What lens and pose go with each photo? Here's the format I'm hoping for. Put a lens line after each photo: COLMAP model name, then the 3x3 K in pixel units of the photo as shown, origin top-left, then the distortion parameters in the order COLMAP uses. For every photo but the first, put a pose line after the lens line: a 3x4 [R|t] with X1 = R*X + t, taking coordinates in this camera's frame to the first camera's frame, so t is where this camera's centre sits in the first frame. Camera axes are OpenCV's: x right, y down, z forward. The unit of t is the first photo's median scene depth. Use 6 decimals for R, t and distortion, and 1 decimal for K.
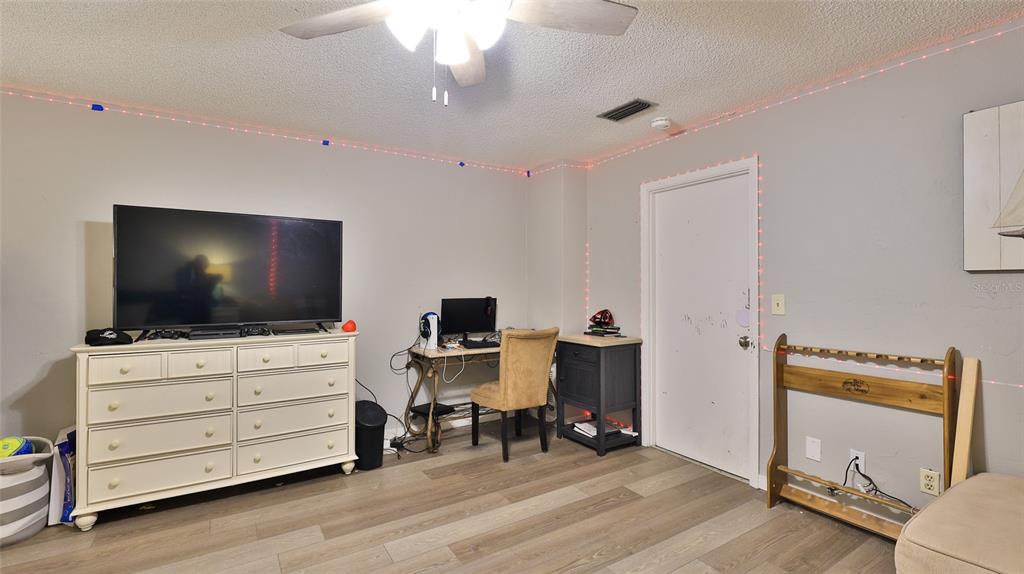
lens RADIAL K [[459.0, 0, 510.0], [0, 459.0, 282.1], [0, 0, 1]] dist [0.000278, -0.000073]
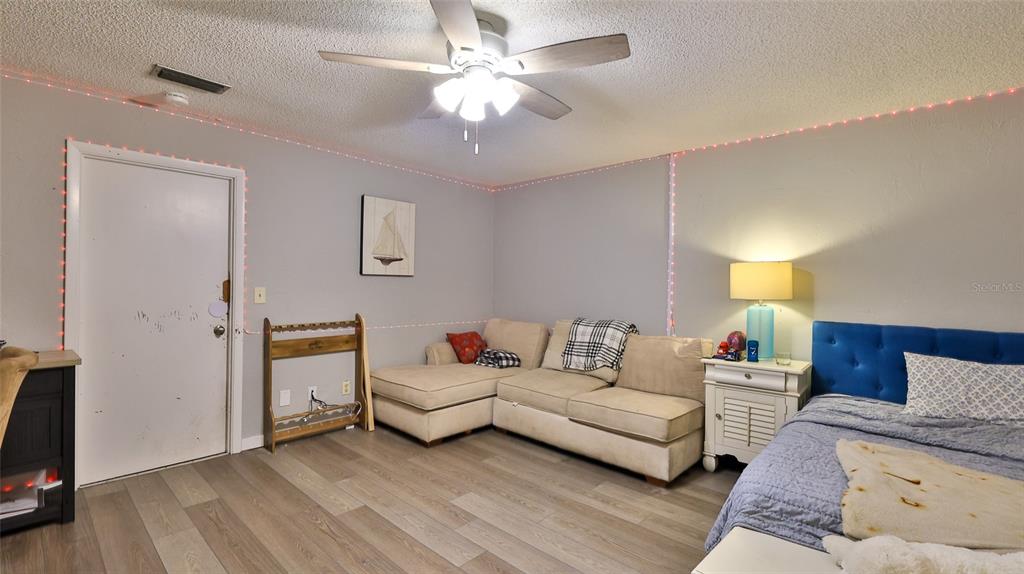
lens RADIAL K [[459.0, 0, 510.0], [0, 459.0, 282.1], [0, 0, 1]] dist [0.000278, -0.000073]
pose [[-0.267423, -0.001487, 0.963578, -0.875492], [-0.020252, 0.999787, -0.004078, 0.004159], [-0.963366, -0.020605, -0.267396, 0.735499]]
